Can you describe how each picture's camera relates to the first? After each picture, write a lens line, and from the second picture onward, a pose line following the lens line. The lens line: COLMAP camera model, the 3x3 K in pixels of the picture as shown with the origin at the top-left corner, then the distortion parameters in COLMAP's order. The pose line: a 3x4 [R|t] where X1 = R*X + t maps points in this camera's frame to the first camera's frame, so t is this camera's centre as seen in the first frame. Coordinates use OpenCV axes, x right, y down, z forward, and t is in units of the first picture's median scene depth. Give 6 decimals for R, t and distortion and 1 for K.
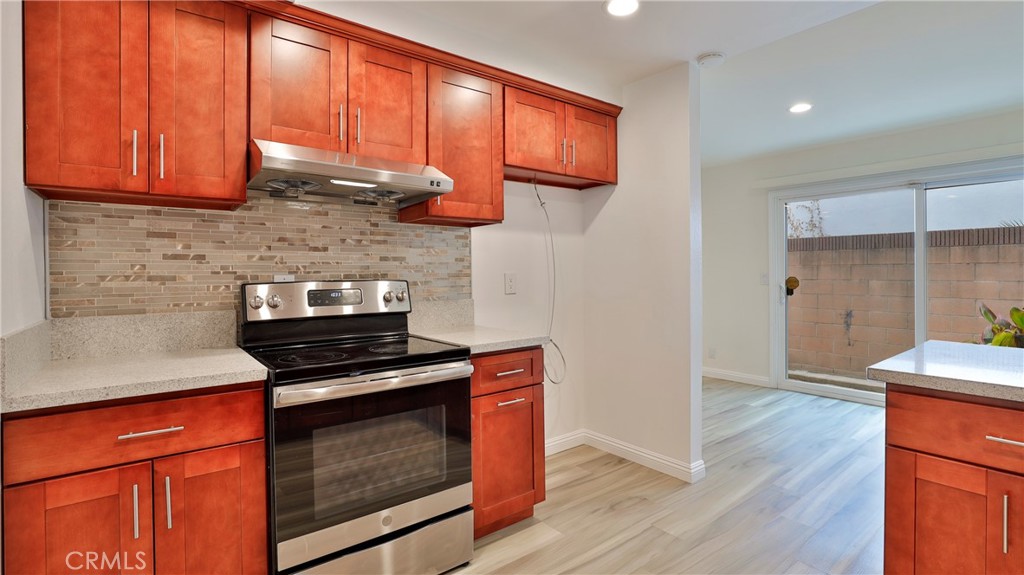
lens RADIAL K [[469.9, 0, 512.5], [0, 469.9, 279.6], [0, 0, 1]] dist [-0.034635, 0.005027]
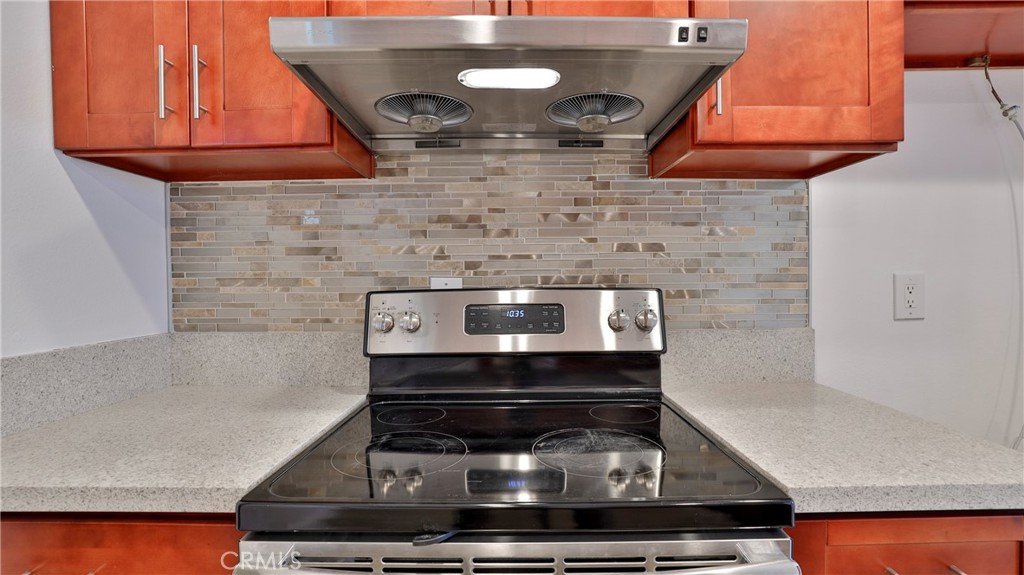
lens RADIAL K [[469.9, 0, 511.3], [0, 469.9, 290.4], [0, 0, 1]] dist [-0.034635, 0.005027]
pose [[0.782712, 0.017977, -0.622125, -0.037386], [-0.006907, 0.999772, 0.020200, -0.005624], [0.622346, -0.011514, 0.782657, 0.519997]]
